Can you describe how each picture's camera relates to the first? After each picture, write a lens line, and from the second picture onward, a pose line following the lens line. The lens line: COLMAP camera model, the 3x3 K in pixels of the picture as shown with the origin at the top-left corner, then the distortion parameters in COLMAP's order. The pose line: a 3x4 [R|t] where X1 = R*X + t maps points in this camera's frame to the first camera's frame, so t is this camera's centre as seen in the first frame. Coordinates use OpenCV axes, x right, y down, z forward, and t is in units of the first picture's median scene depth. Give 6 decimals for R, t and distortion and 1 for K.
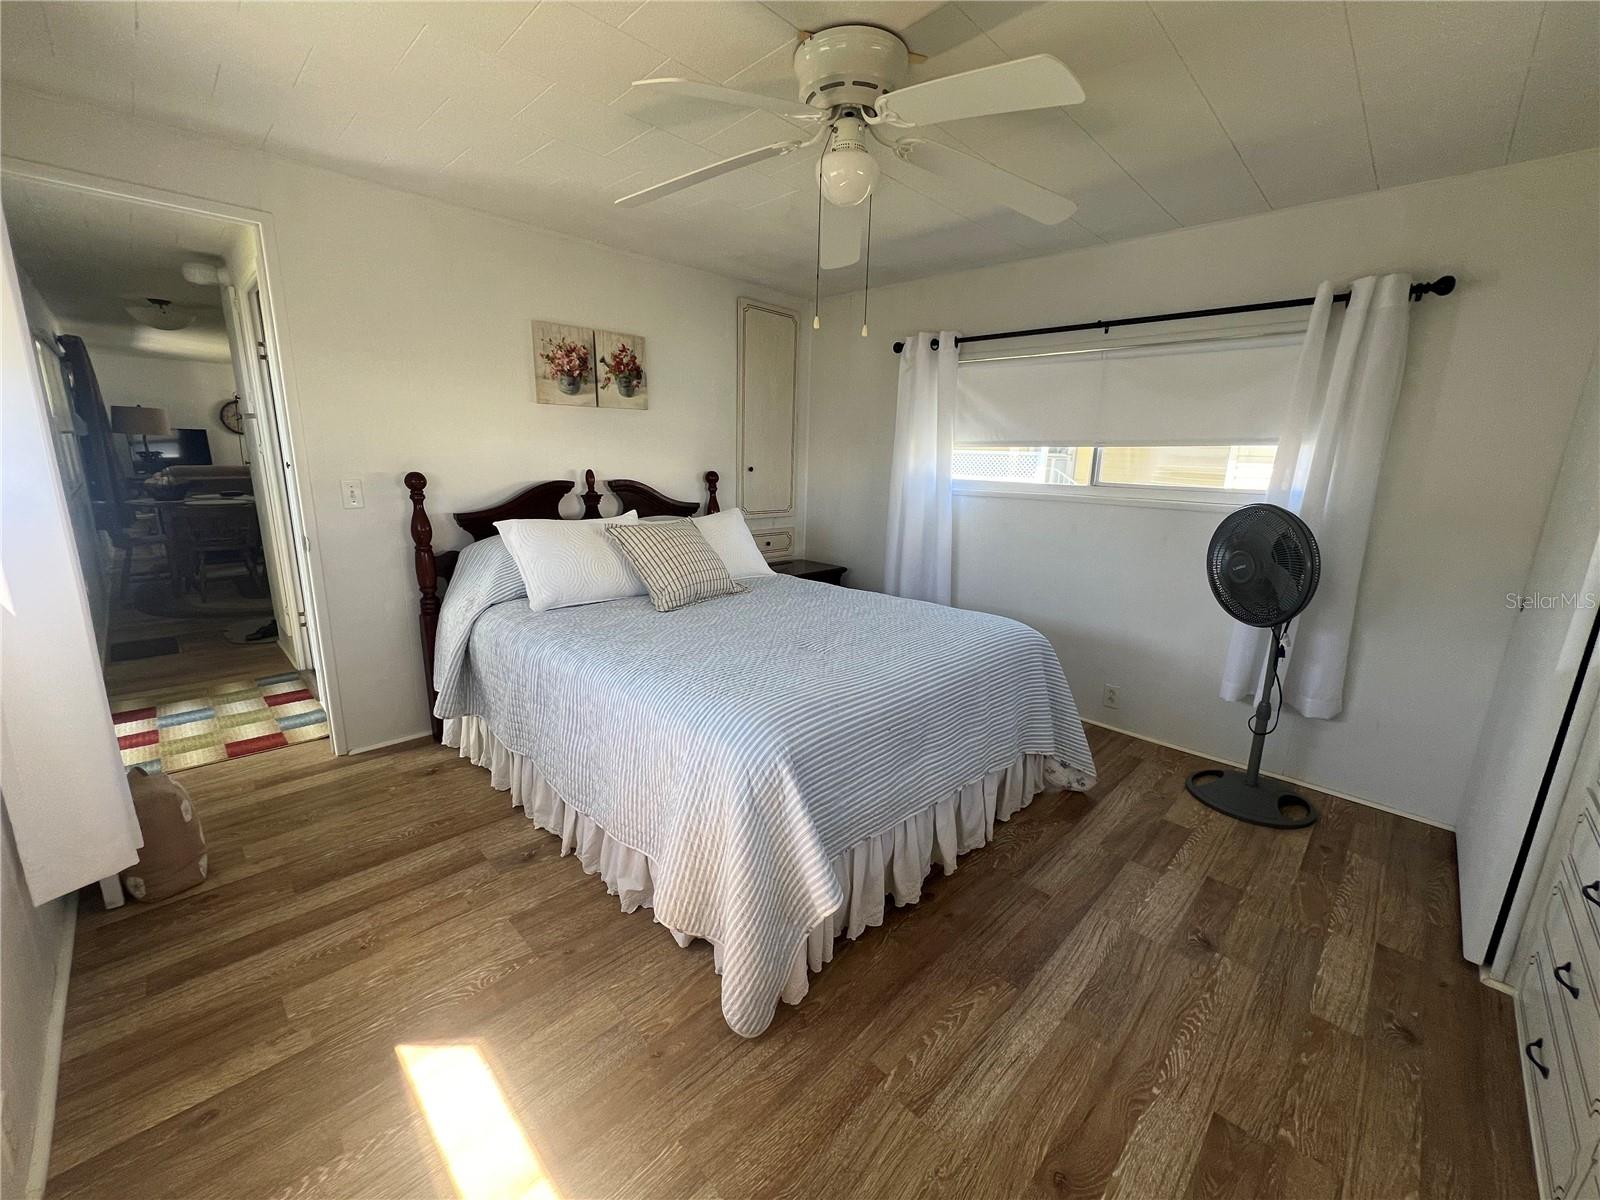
lens RADIAL K [[638.5, 0, 797.9], [0, 638.5, 605.3], [0, 0, 1]] dist [-0.003709, 0.000176]
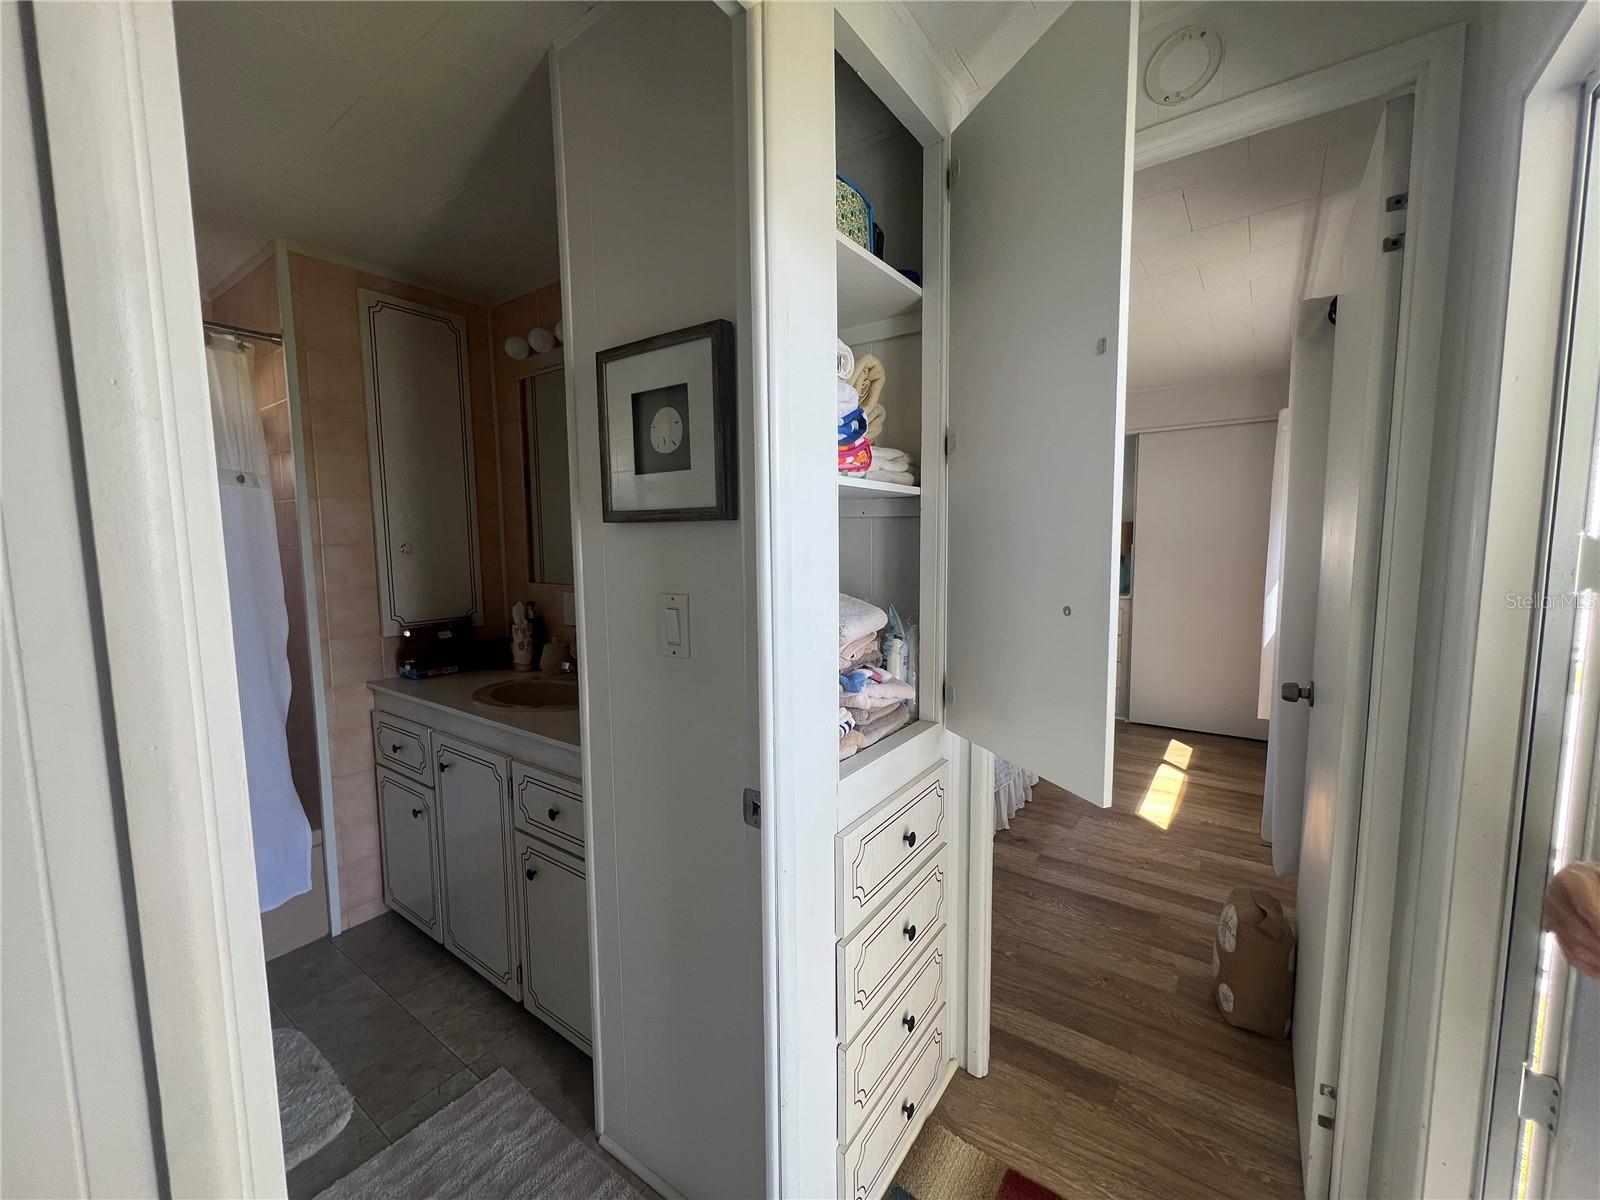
lens RADIAL K [[638.5, 0, 797.6], [0, 638.5, 601.5], [0, 0, 1]] dist [-0.003709, 0.000176]
pose [[-0.150723, -0.114408, 0.981934, -1.833670], [0.224959, 0.963252, 0.146762, -0.448300], [-0.962640, 0.243015, -0.119447, 1.694084]]
